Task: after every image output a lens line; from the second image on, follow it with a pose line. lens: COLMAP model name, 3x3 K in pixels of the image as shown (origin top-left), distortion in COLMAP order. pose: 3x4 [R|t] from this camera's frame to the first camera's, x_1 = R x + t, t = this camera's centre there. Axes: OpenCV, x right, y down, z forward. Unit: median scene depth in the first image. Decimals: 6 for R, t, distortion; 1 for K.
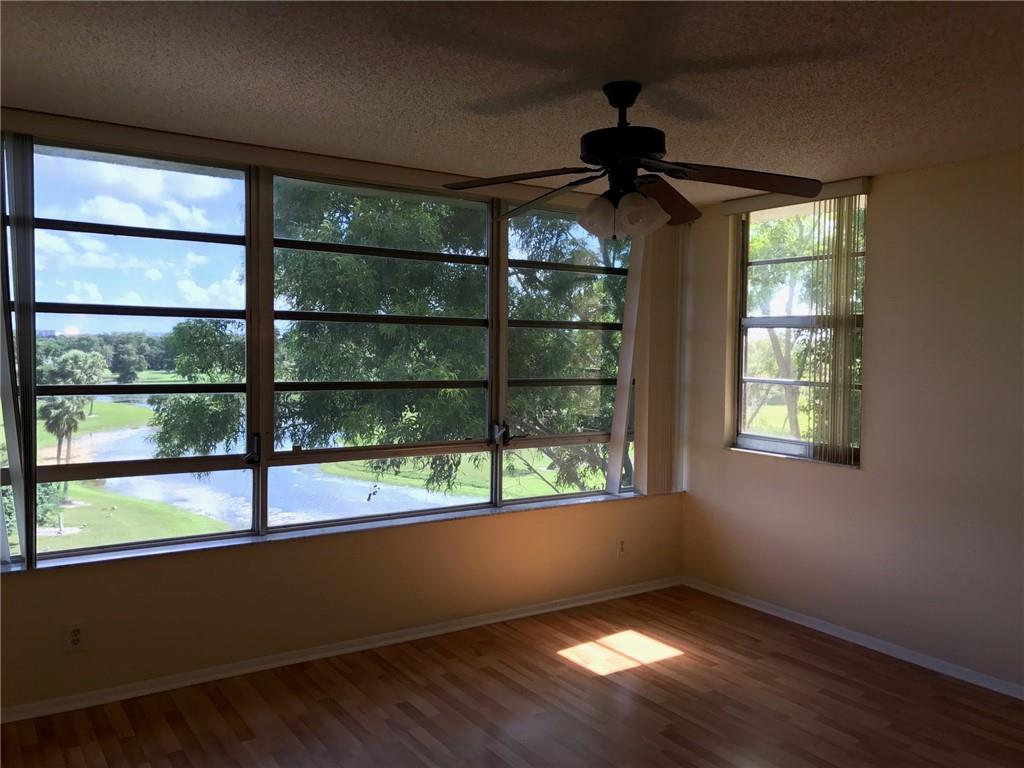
lens RADIAL K [[845.8, 0, 512.0], [0, 845.8, 384.0], [0, 0, 1]] dist [-0.001024, -0.005445]
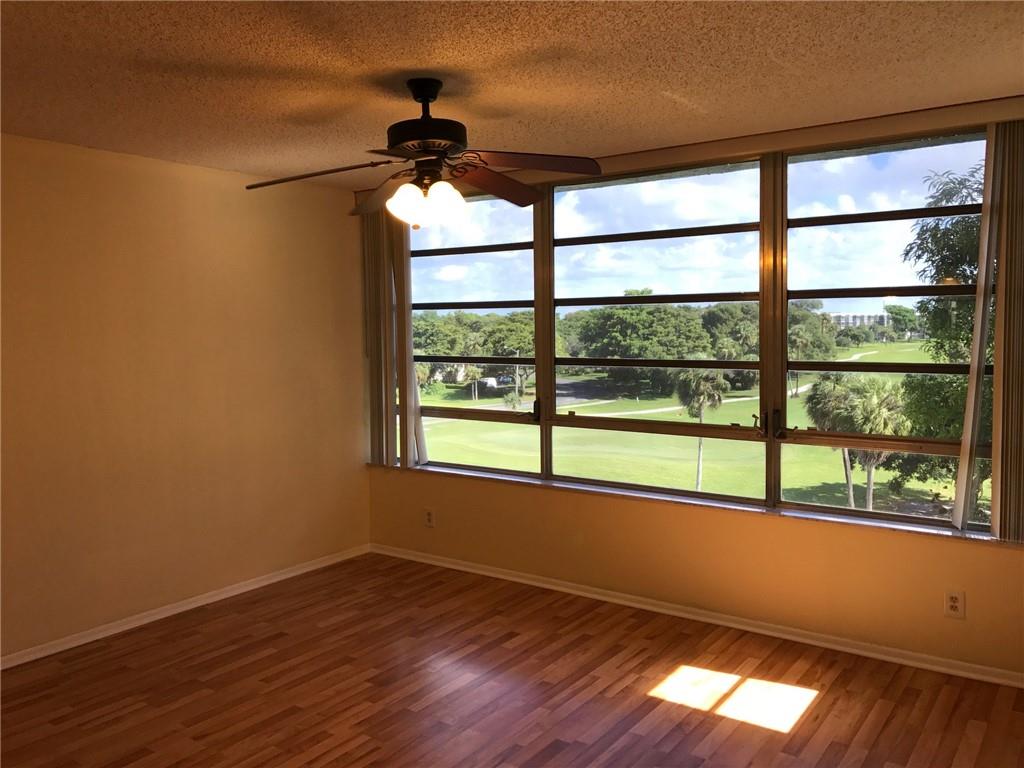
lens RADIAL K [[829.7, 0, 512.5], [0, 829.7, 365.9], [0, 0, 1]] dist [-0.000178, -0.002079]
pose [[0.348022, 0.032640, -0.936918, 0.812554], [-0.027234, 0.999324, 0.024697, -0.017585], [0.937091, 0.016921, 0.348676, 0.513961]]
